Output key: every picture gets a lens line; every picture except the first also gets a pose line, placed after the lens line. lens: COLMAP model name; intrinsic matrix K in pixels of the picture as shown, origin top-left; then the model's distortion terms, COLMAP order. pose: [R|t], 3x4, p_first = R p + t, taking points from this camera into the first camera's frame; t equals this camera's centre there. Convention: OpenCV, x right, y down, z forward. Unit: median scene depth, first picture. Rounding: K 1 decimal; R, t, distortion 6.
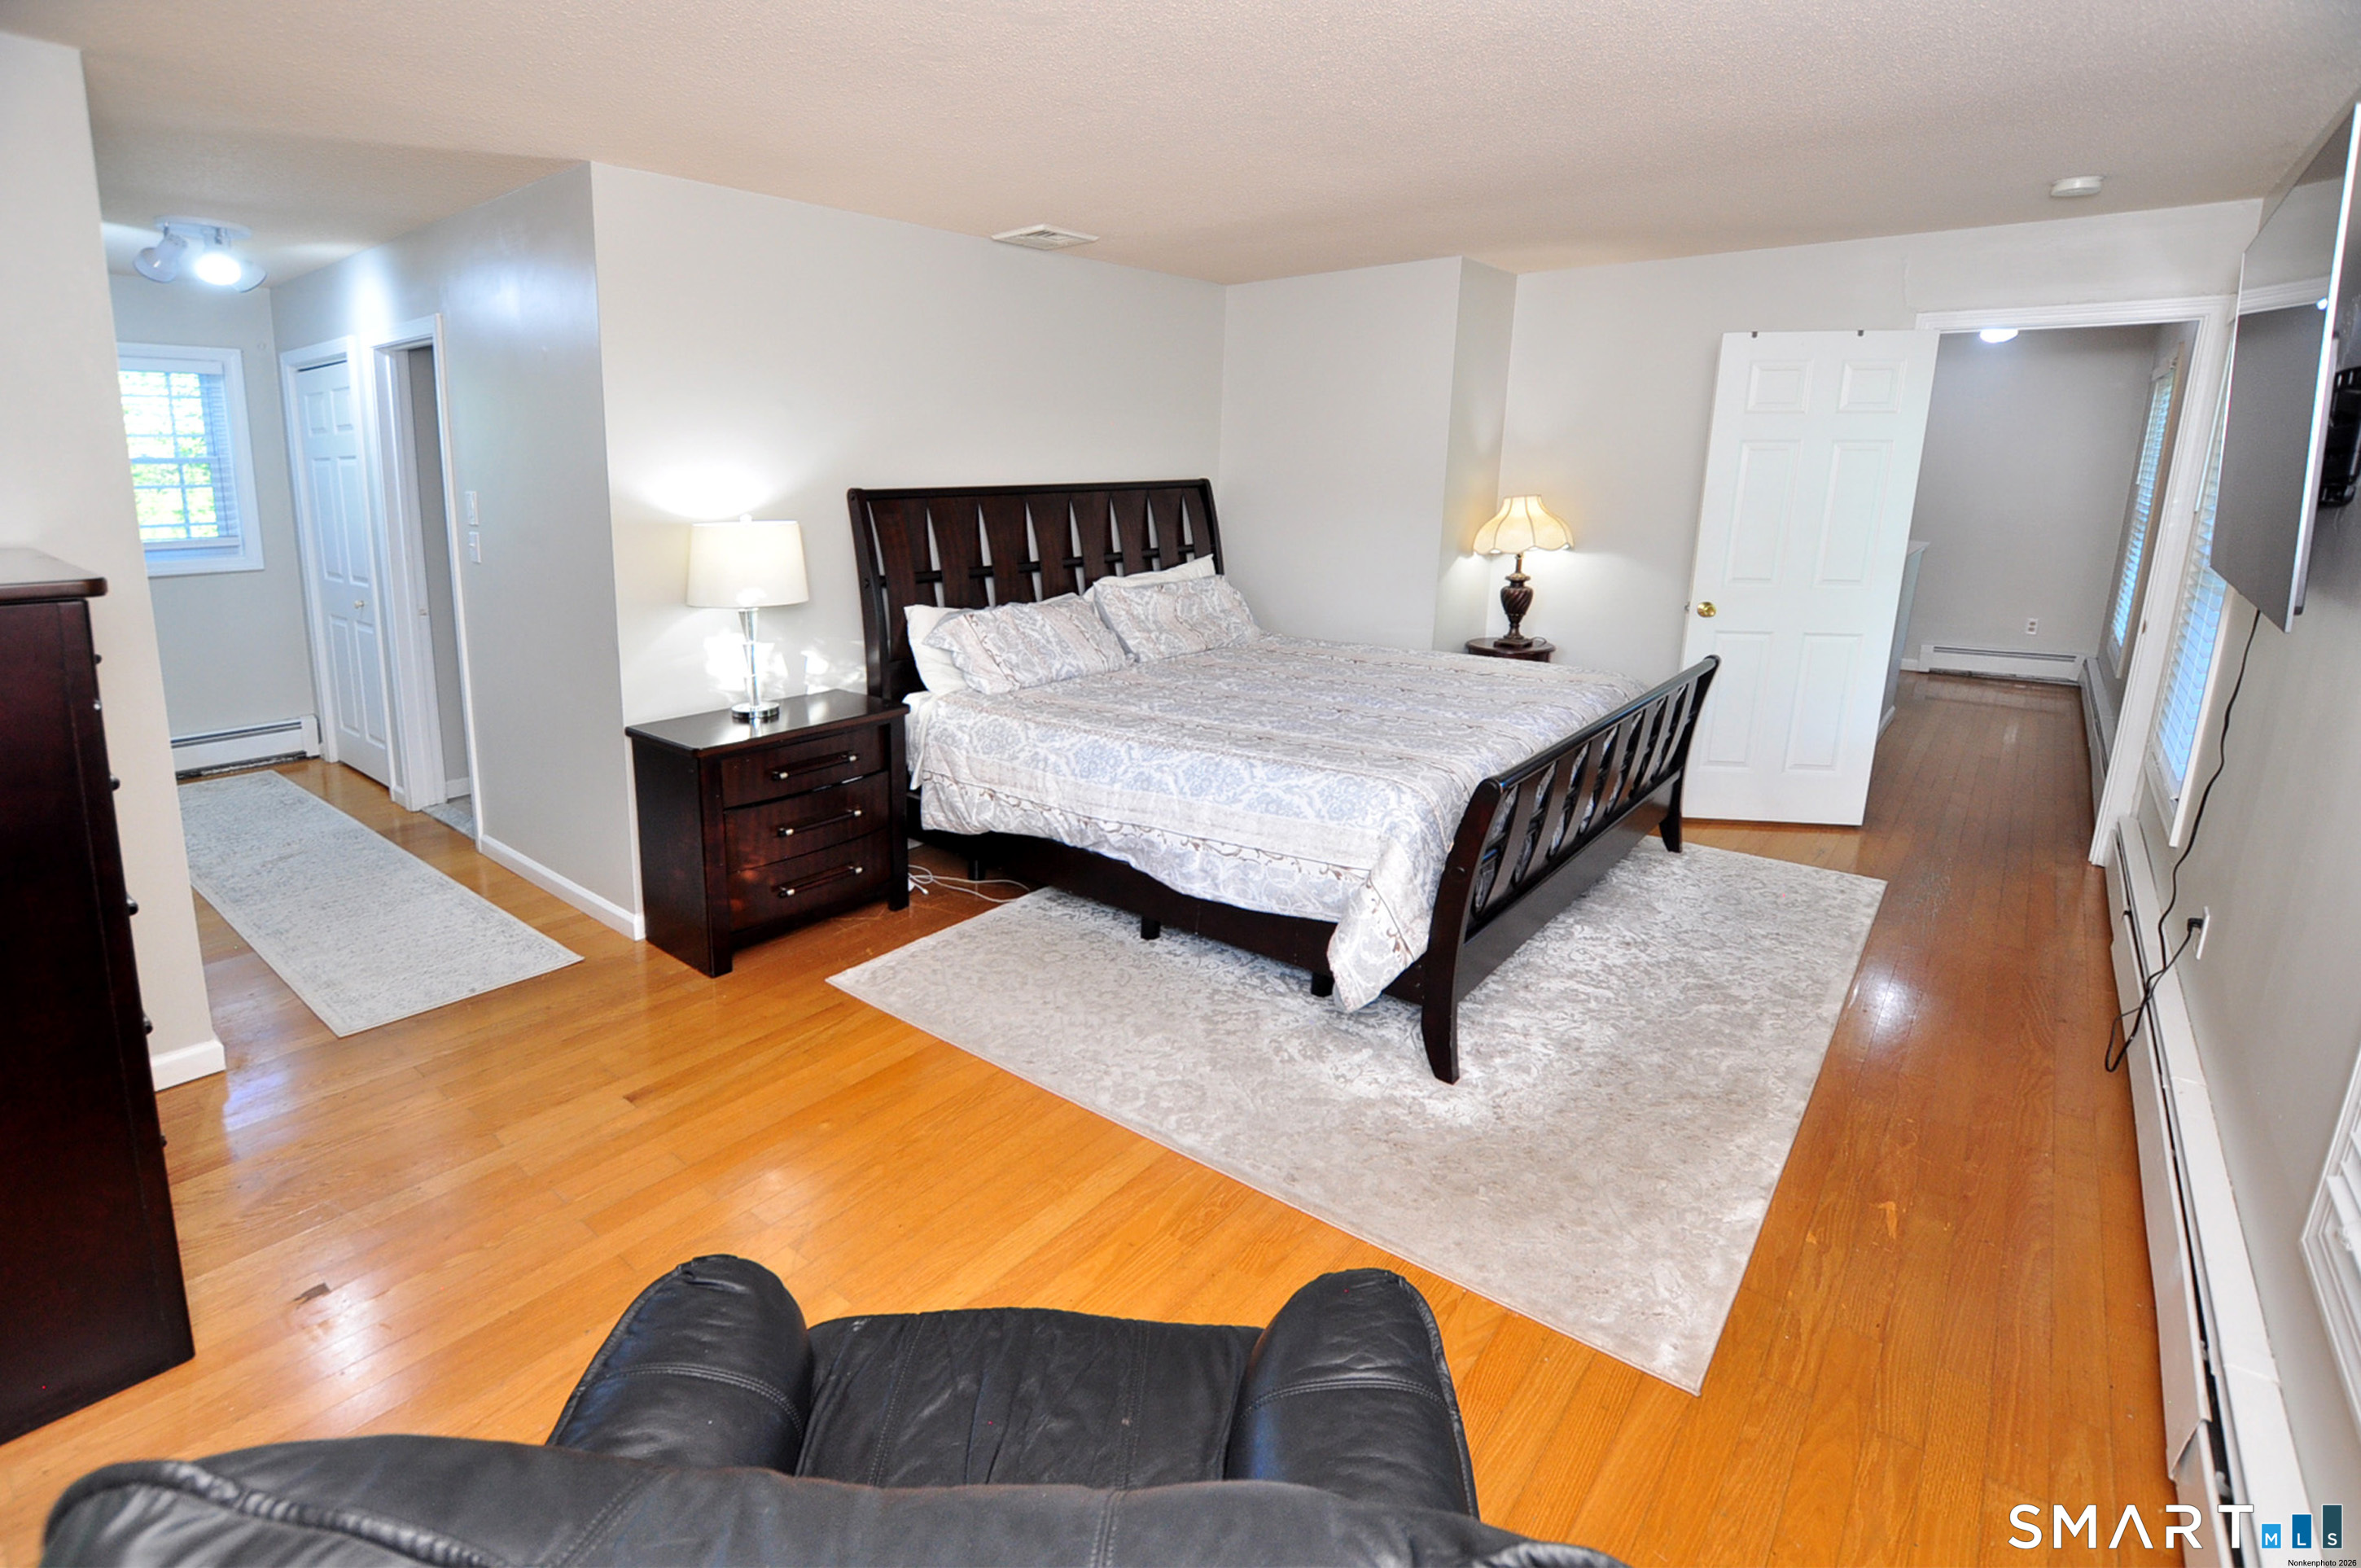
lens RADIAL K [[1095.7, 0, 1176.3], [0, 1095.7, 692.3], [0, 0, 1]] dist [0.000388, 0.000242]
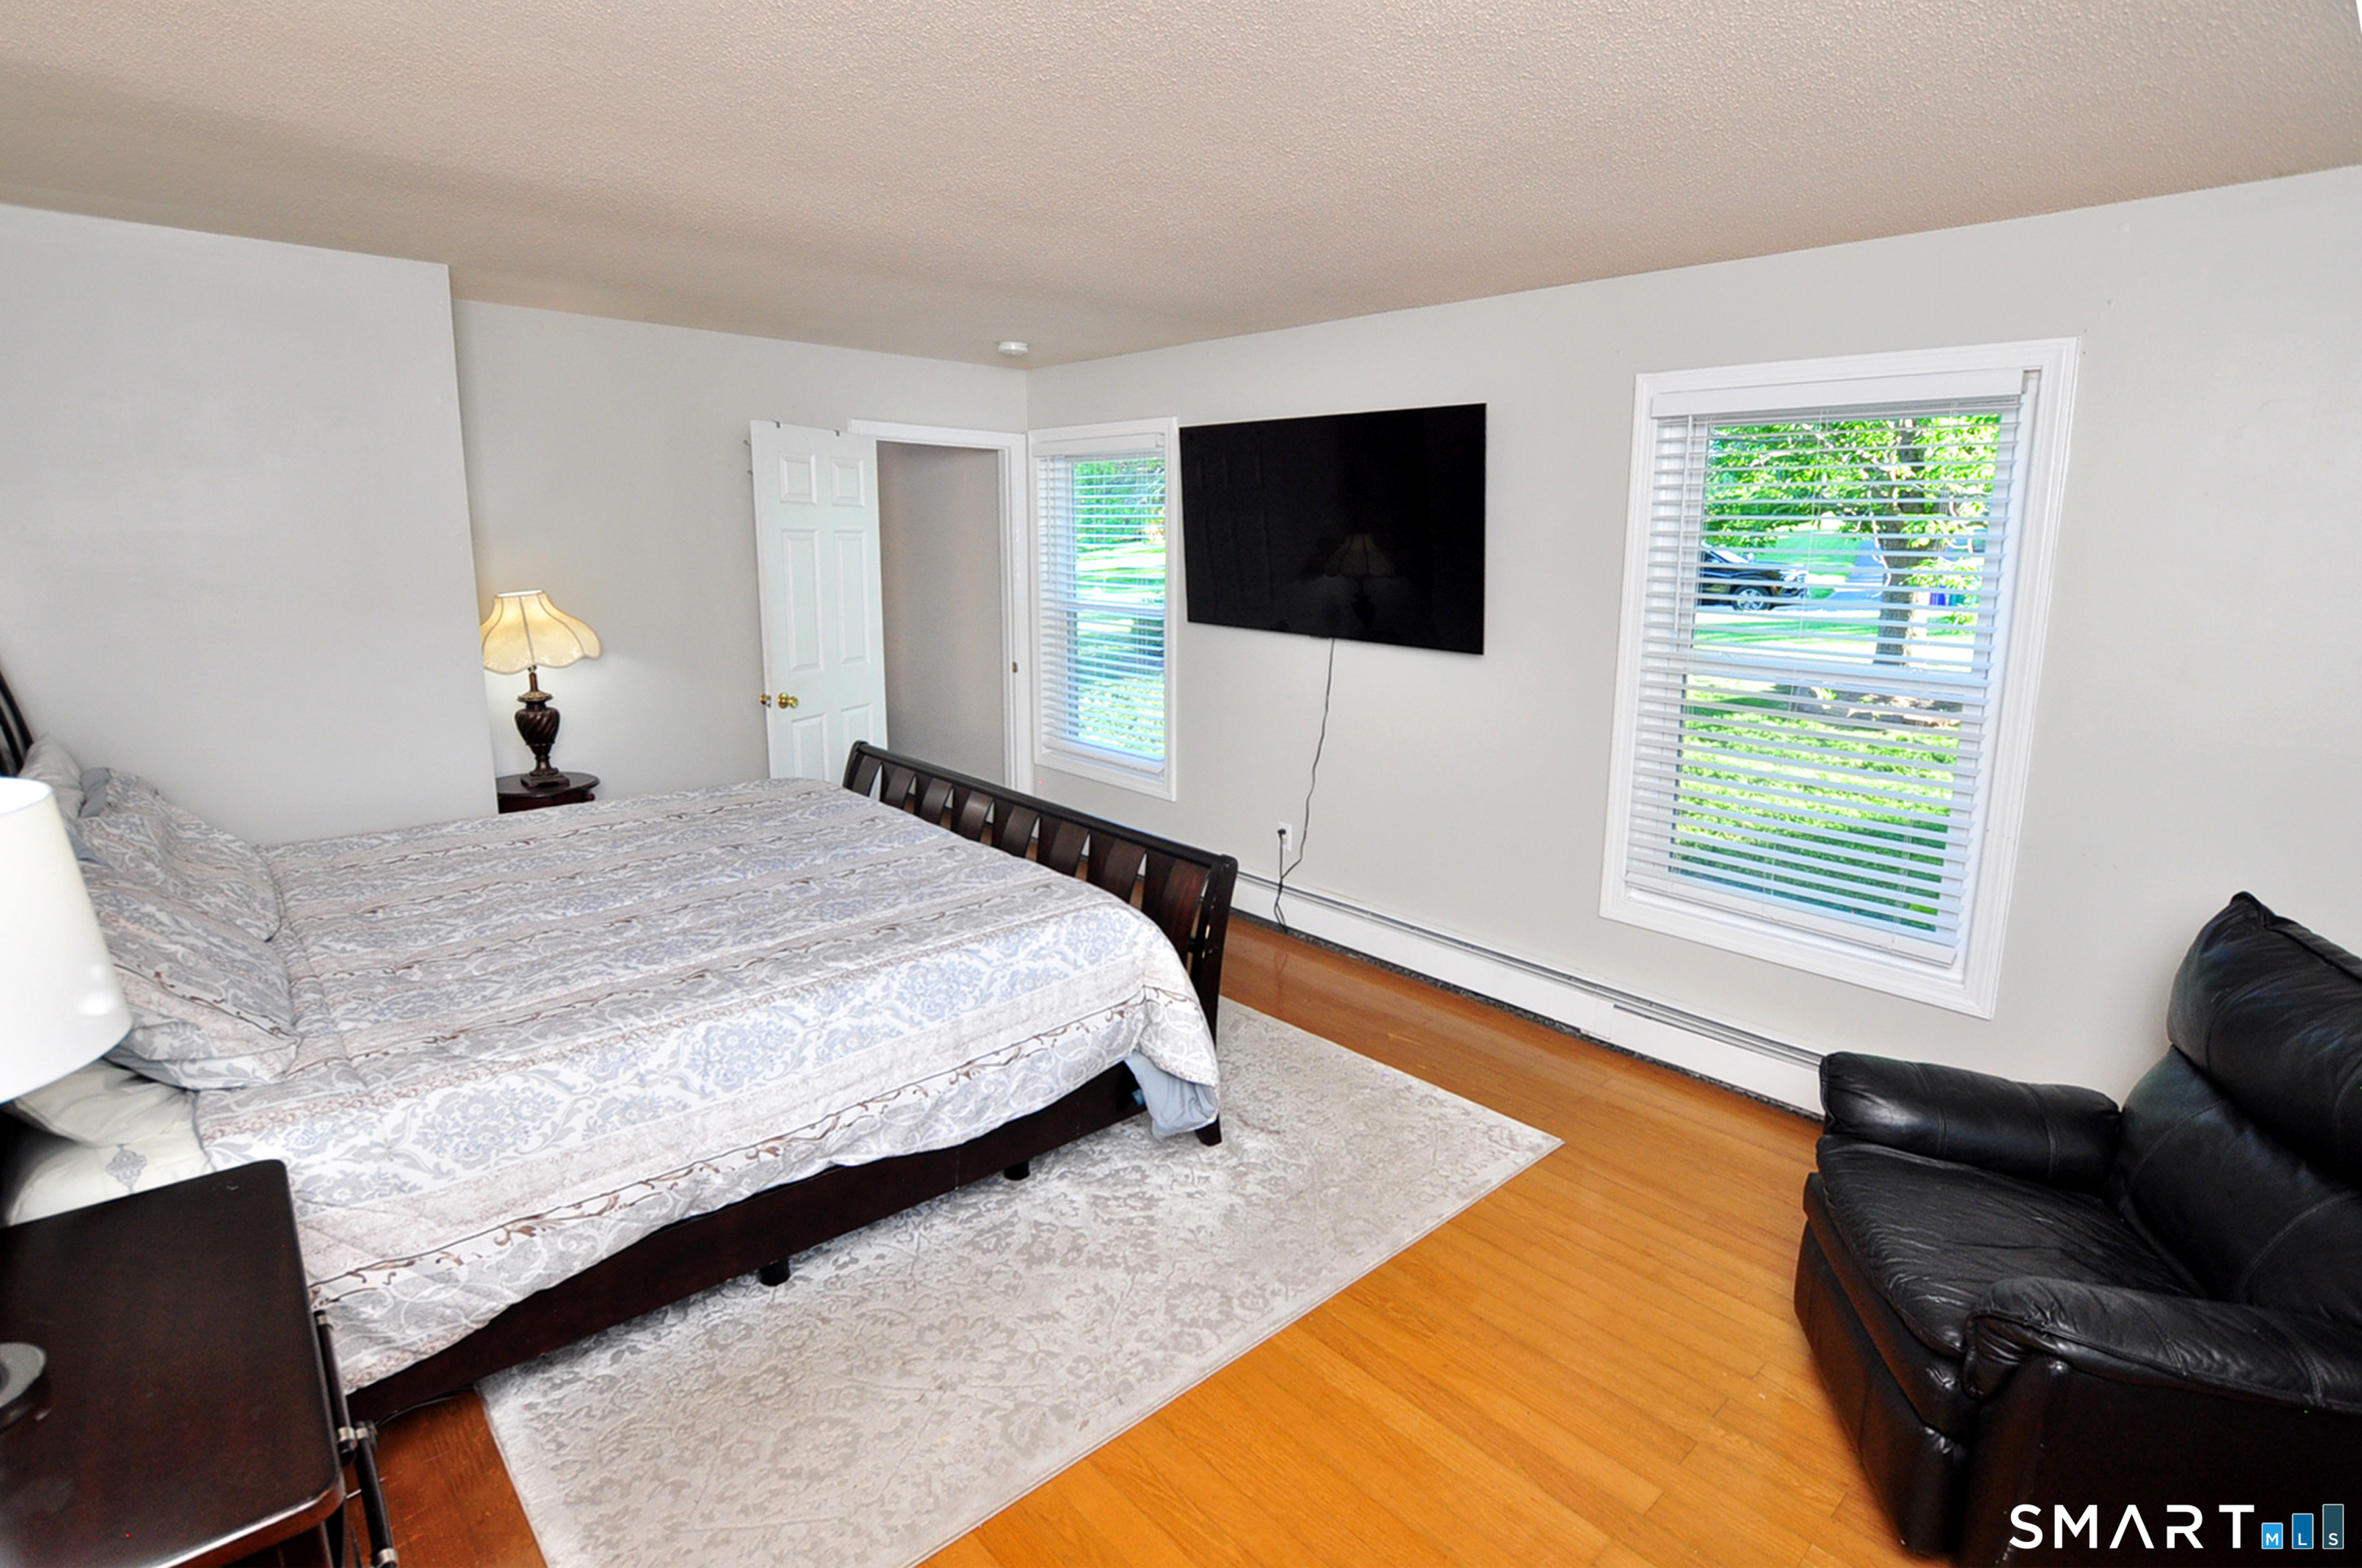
lens RADIAL K [[1170.2, 0, 1181.0], [0, 1170.2, 784.0], [0, 0, 1]] dist [-0.002234, -0.000071]
pose [[0.176847, -0.204385, 0.962783, -0.607223], [0.185849, 0.967539, 0.171257, -0.146839], [-0.966532, 0.148646, 0.209092, 0.560741]]
